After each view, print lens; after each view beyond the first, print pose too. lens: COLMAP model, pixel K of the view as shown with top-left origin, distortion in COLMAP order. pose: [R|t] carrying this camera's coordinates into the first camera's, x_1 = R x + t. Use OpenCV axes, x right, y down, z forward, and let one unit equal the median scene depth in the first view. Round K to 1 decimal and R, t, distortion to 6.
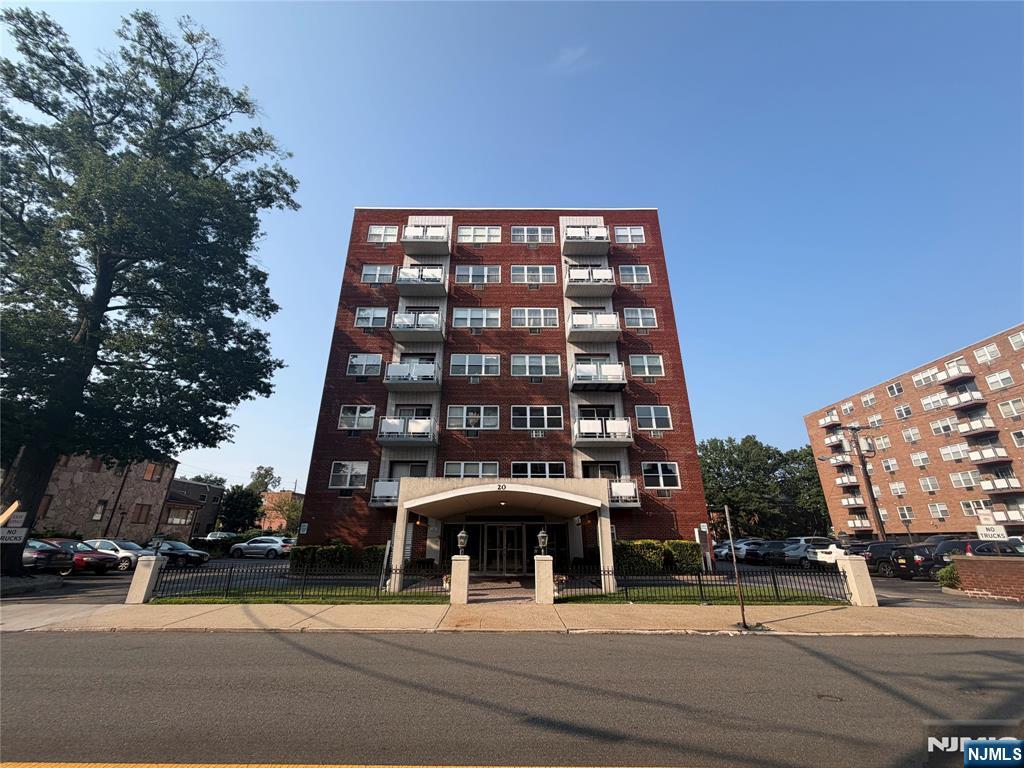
lens RADIAL K [[409.9, 0, 507.0], [0, 409.9, 382.3], [0, 0, 1]] dist [-0.001361, 0.000036]
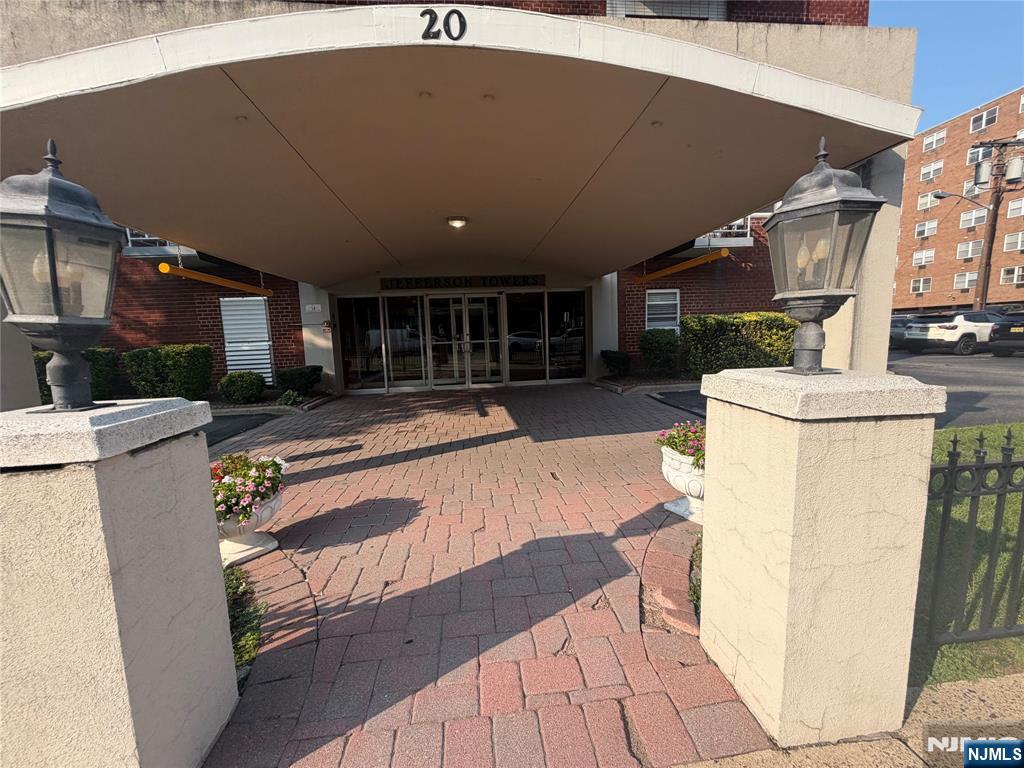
lens RADIAL K [[409.9, 0, 510.8], [0, 409.9, 385.5], [0, 0, 1]] dist [-0.001361, 0.000036]
pose [[0.993606, -0.050786, 0.100835, -0.005238], [-0.003247, 0.879894, 0.475159, 0.184345], [-0.112855, -0.472448, 0.874103, 0.451866]]
